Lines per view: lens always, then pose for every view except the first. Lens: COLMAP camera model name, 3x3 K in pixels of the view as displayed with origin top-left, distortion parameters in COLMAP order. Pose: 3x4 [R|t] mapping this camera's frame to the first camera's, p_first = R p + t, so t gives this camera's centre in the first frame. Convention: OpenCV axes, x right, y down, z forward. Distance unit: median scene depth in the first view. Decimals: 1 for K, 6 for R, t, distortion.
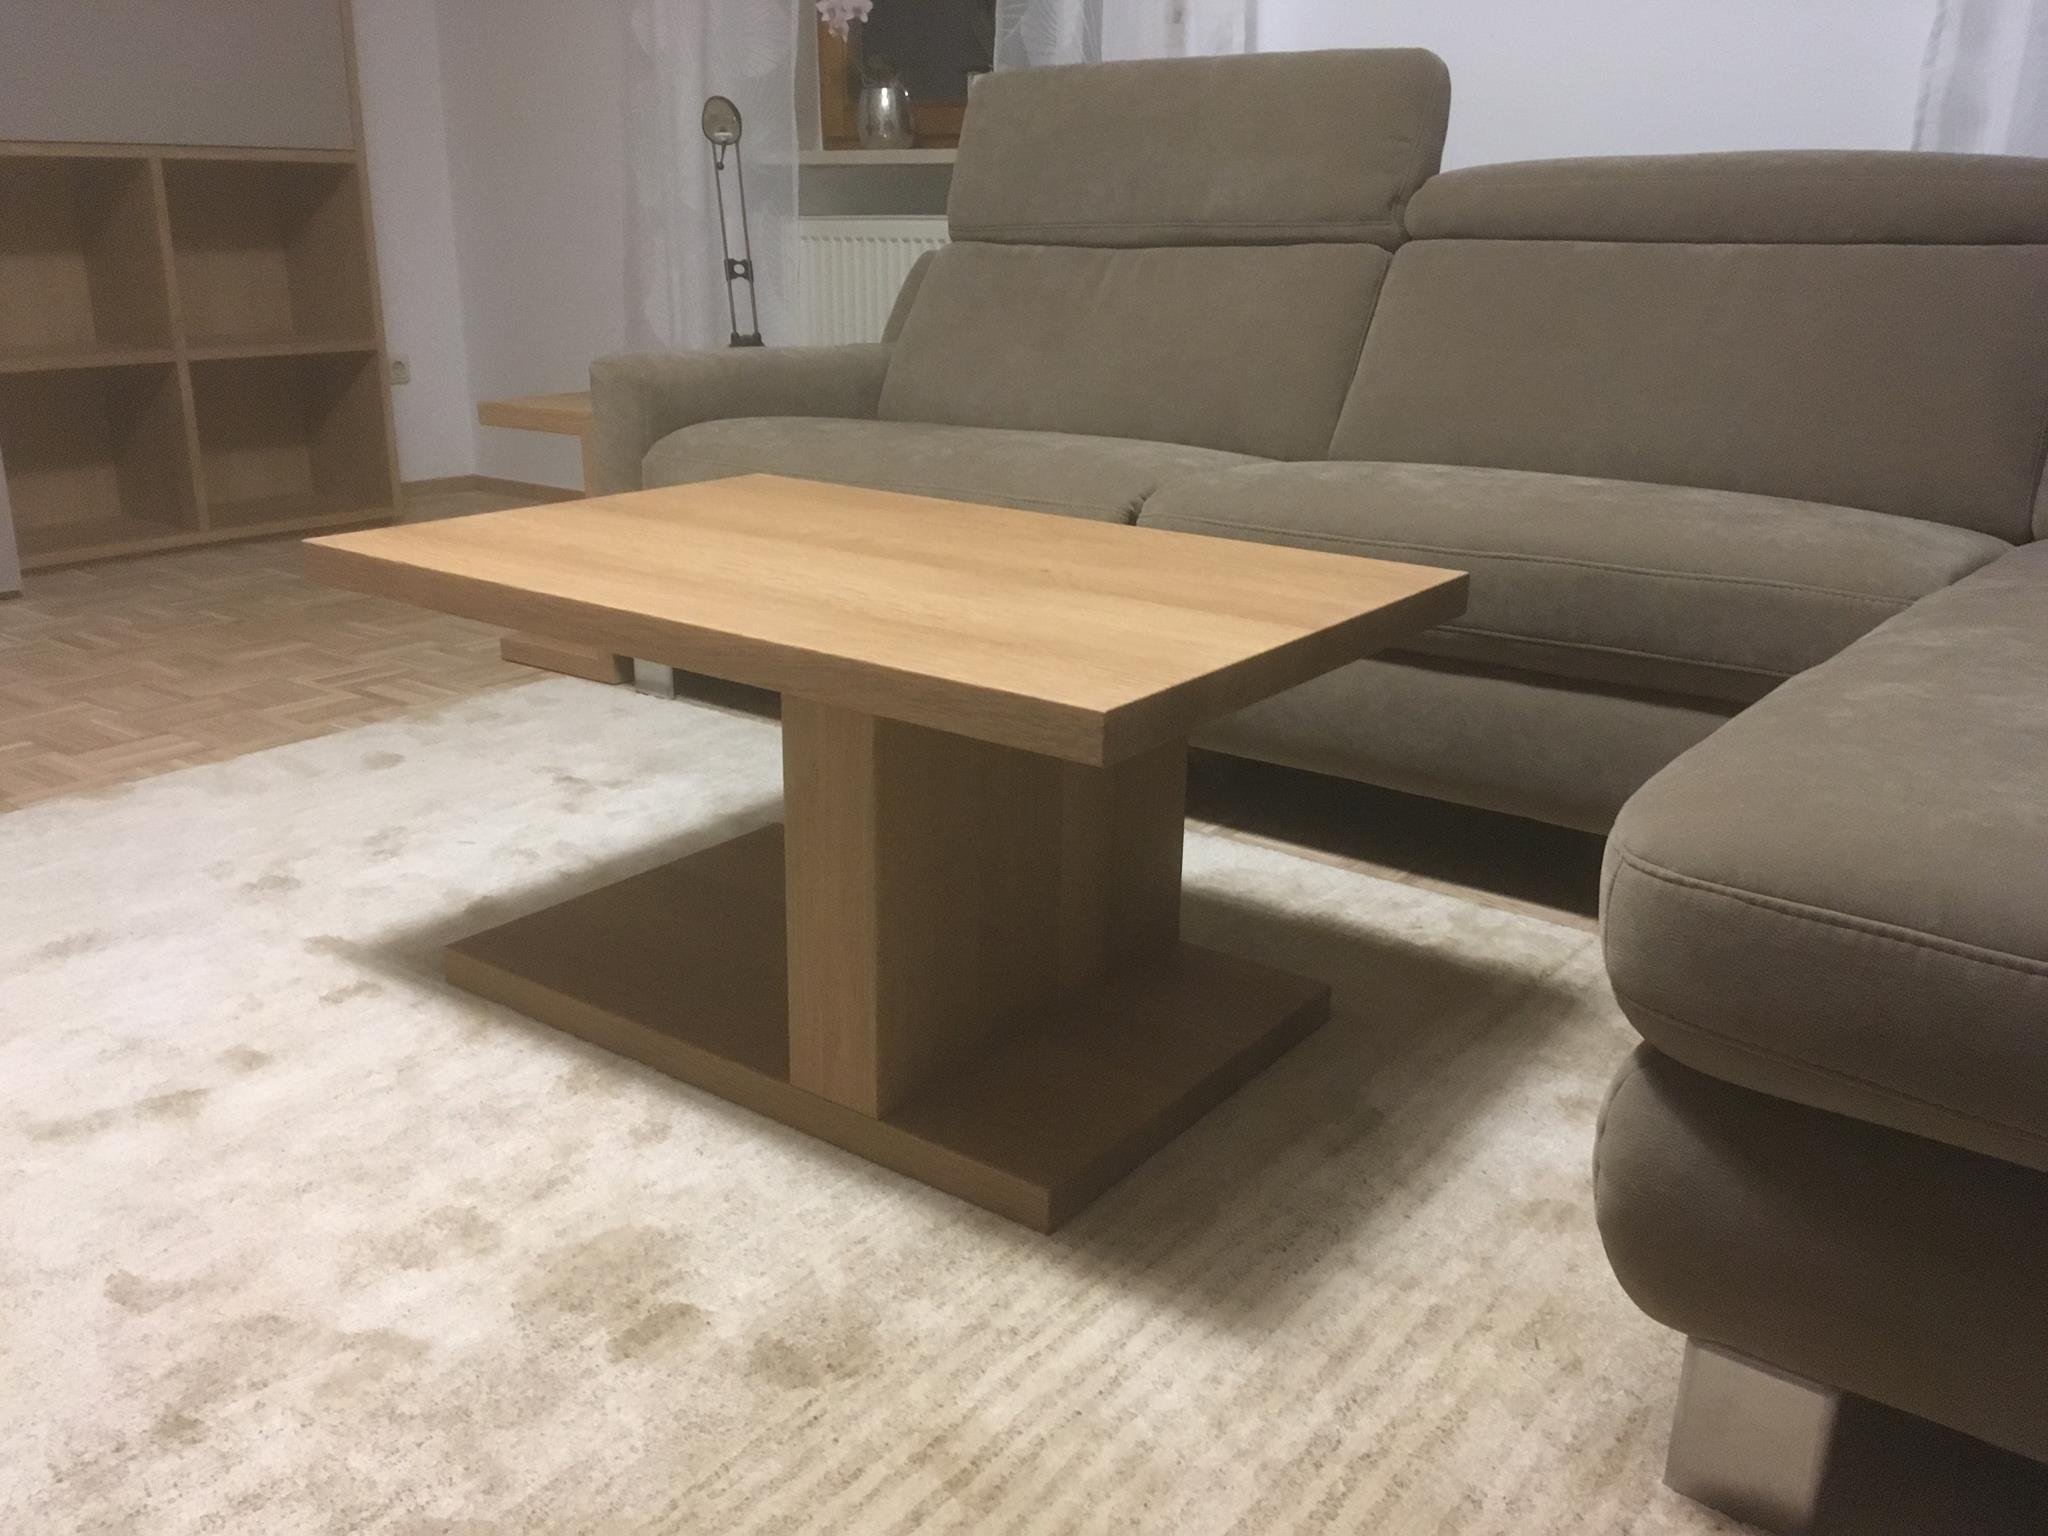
lens RADIAL K [[1718.6, 0, 1024.0], [0, 1718.6, 768.0], [0, 0, 1]] dist [0.077657, -0.112298]
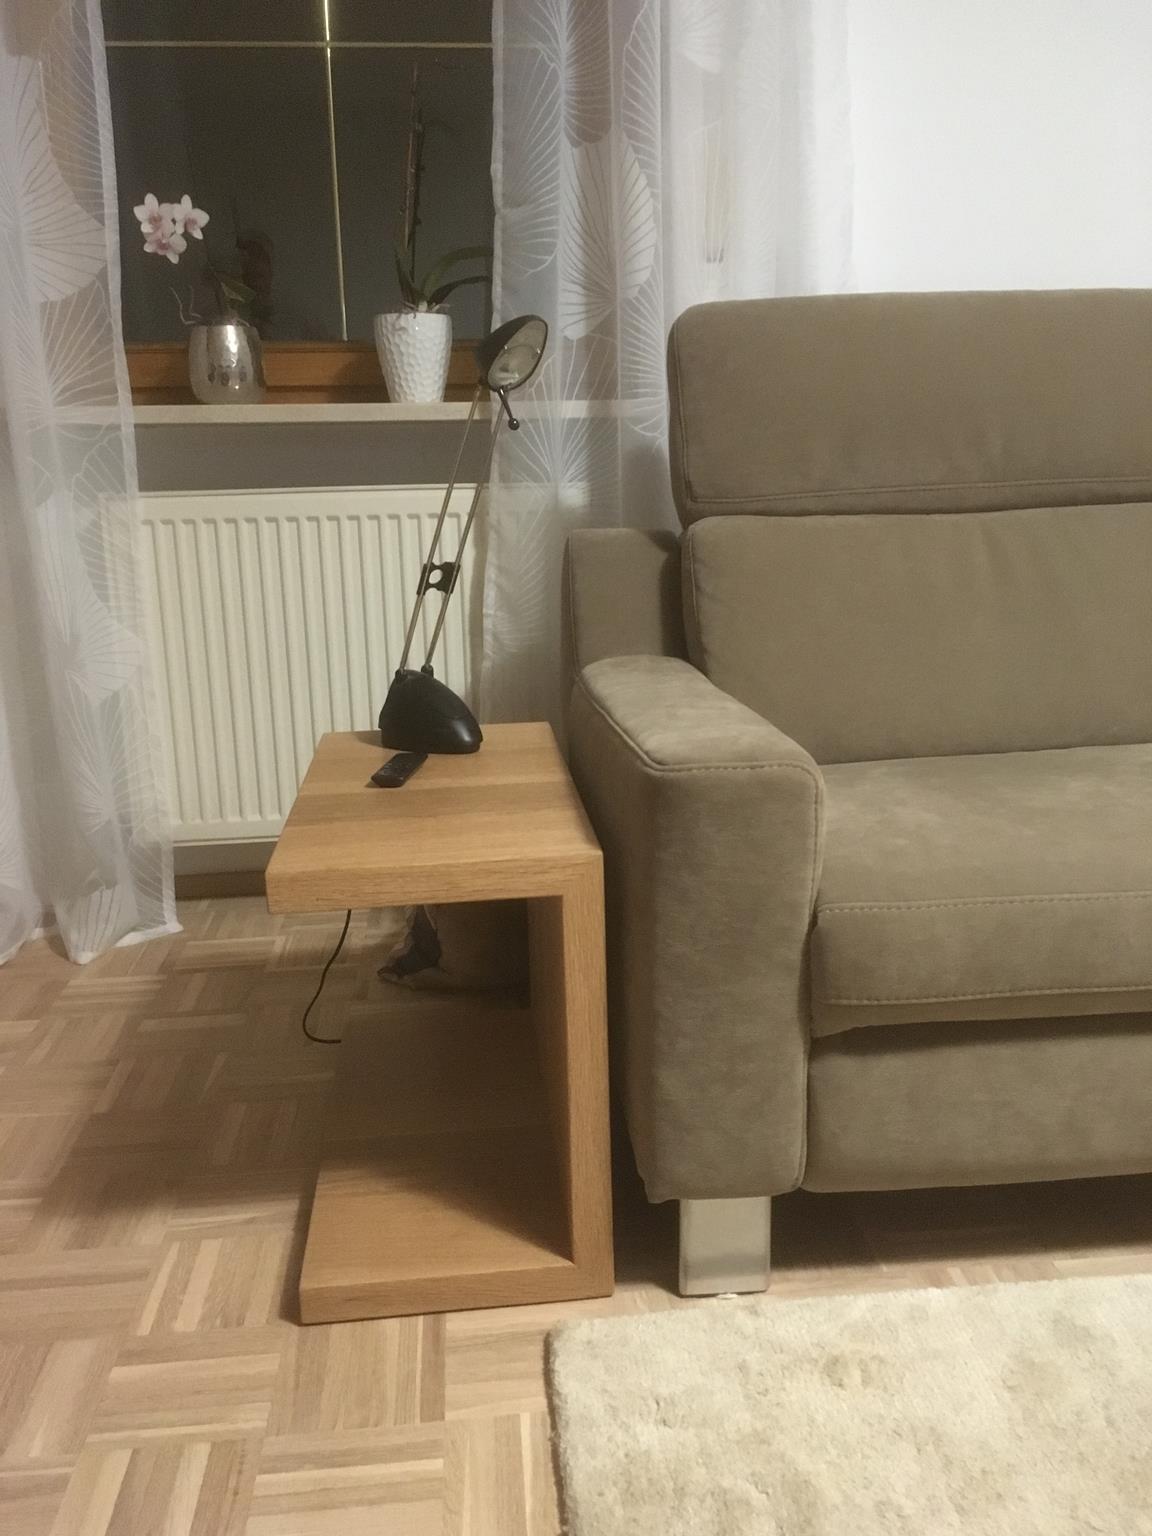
lens RADIAL K [[1288.9, 0, 576.0], [0, 1288.9, 768.0], [0, 0, 1]] dist [0.077657, -0.112298]
pose [[0.740097, -0.180802, 0.647739, -0.546621], [0.232480, 0.972584, 0.005848, -0.248906], [-0.631038, 0.146258, 0.761840, 0.723314]]
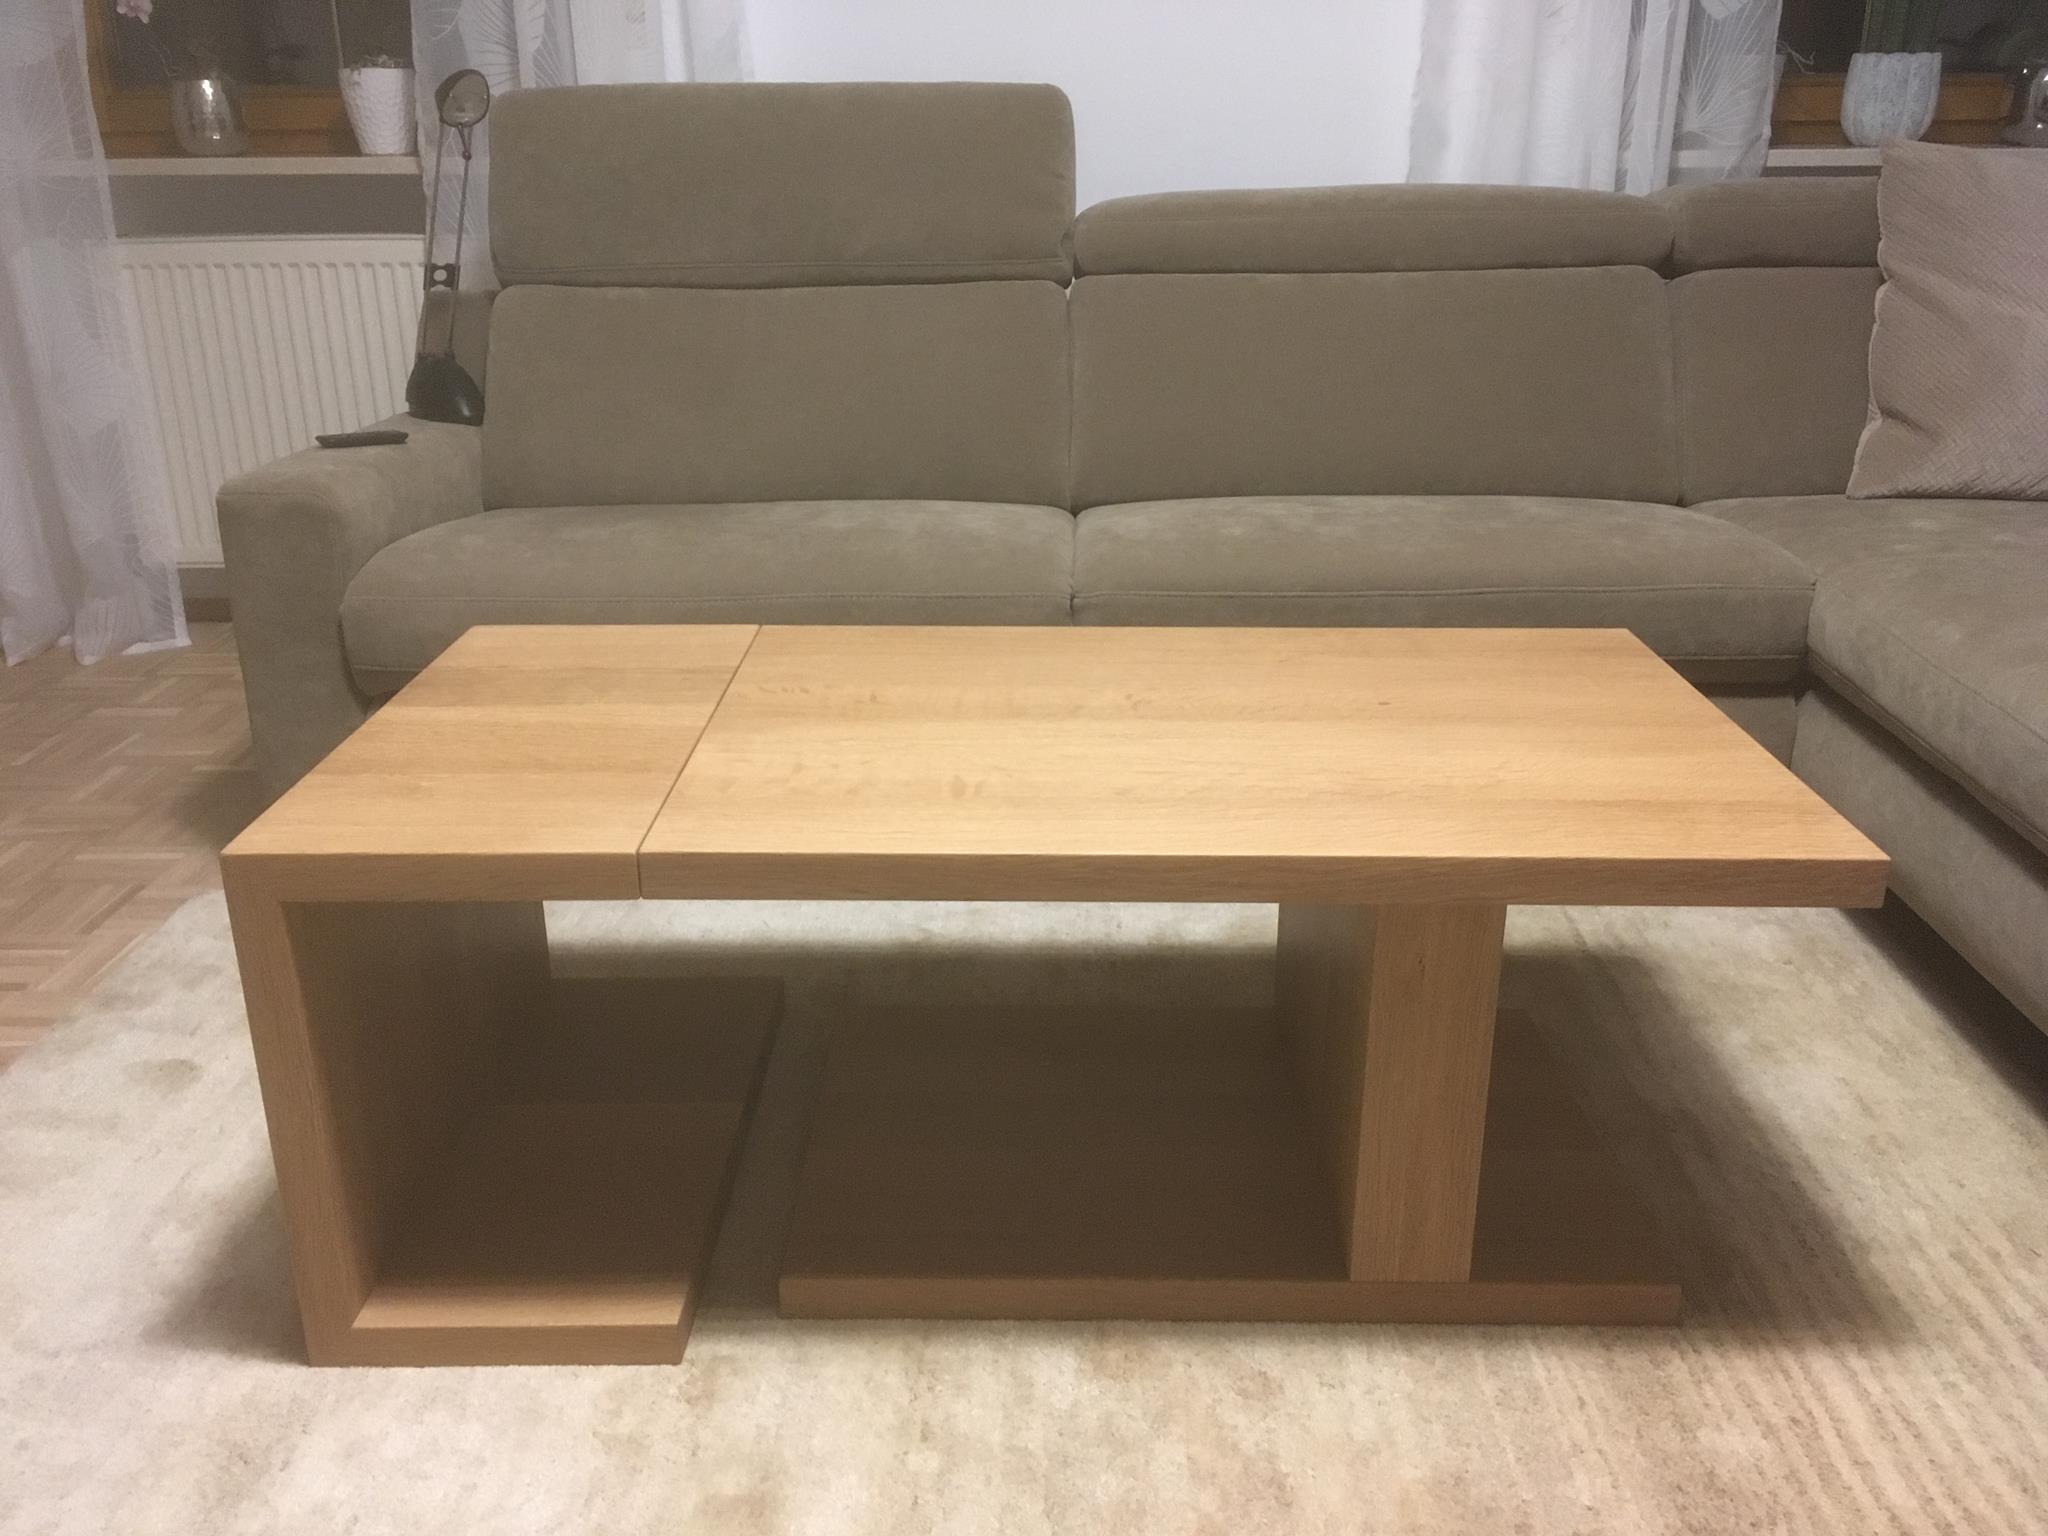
lens RADIAL K [[1718.6, 0, 1024.0], [0, 1718.6, 768.0], [0, 0, 1]] dist [0.077657, -0.112298]
pose [[0.813279, -0.221040, 0.538255, -0.409730], [0.193183, 0.975138, 0.108560, -0.131183], [-0.548870, 0.015692, 0.835761, 0.157057]]
